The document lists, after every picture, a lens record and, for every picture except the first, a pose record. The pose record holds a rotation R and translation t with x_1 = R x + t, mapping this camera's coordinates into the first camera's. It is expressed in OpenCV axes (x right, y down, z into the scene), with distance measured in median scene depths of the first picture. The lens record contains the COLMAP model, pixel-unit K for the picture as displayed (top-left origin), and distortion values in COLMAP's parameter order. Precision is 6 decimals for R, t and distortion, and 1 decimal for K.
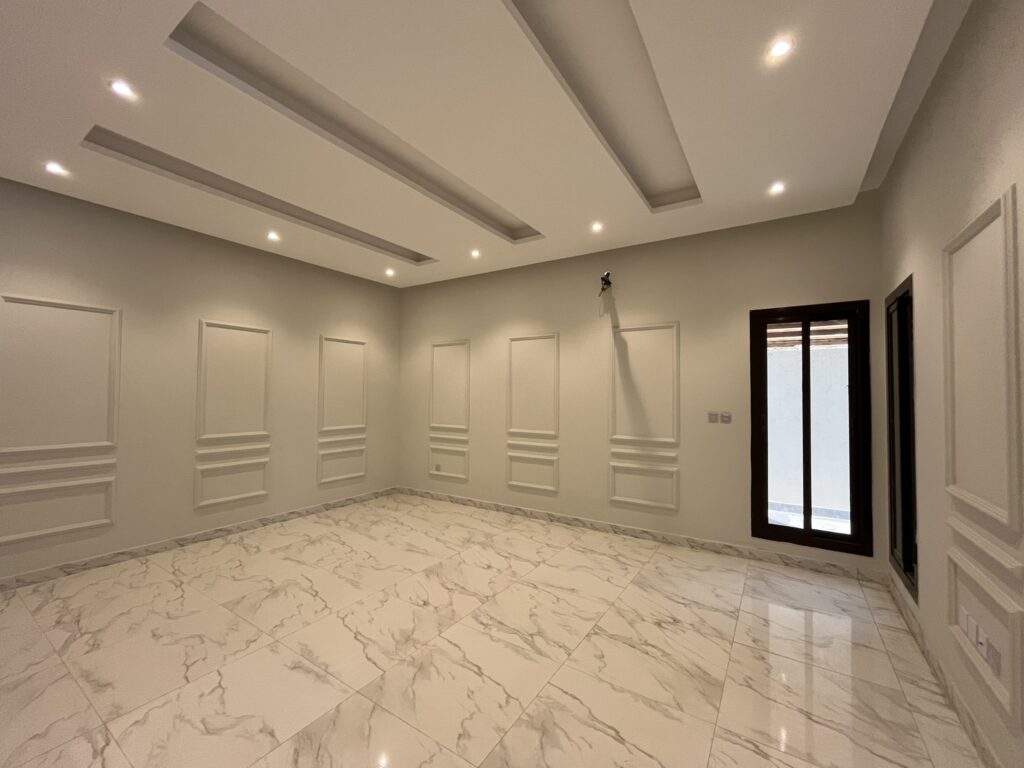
lens RADIAL K [[414.5, 0, 521.0], [0, 414.5, 382.3], [0, 0, 1]] dist [-0.002735, 0.000588]
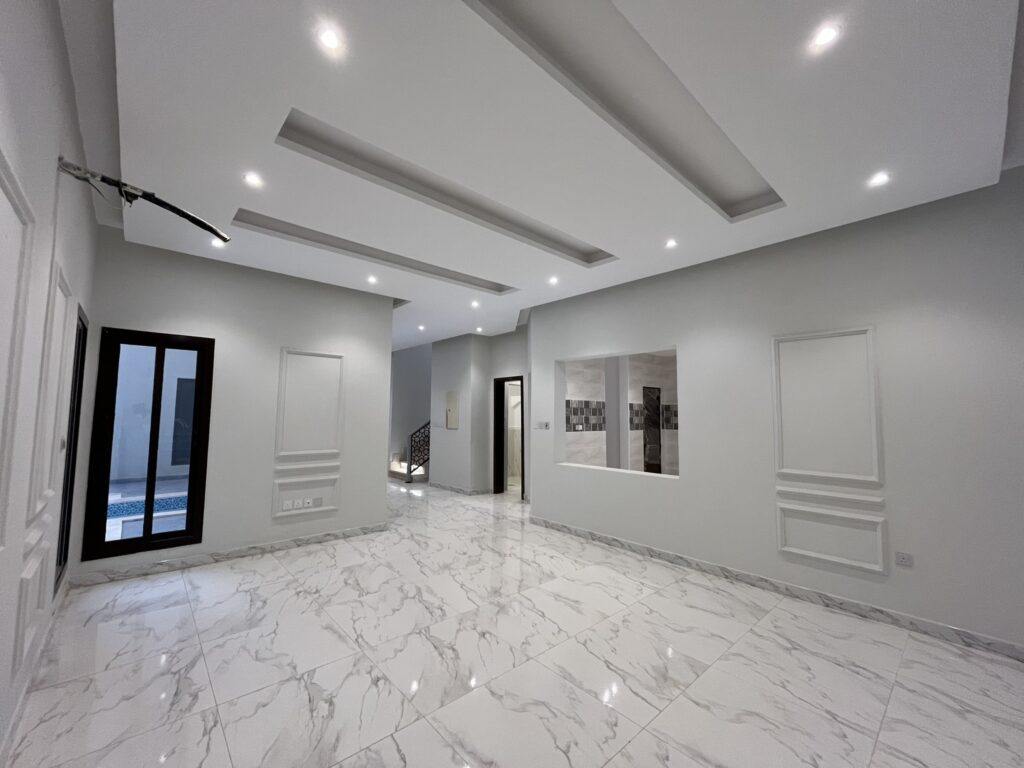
lens RADIAL K [[414.5, 0, 511.6], [0, 414.5, 386.1], [0, 0, 1]] dist [-0.002735, 0.000588]
pose [[-0.960338, 0.003261, 0.278819, -0.647856], [-0.024002, 0.995253, -0.094311, 0.057783], [-0.277803, -0.097263, -0.955702, 2.247881]]
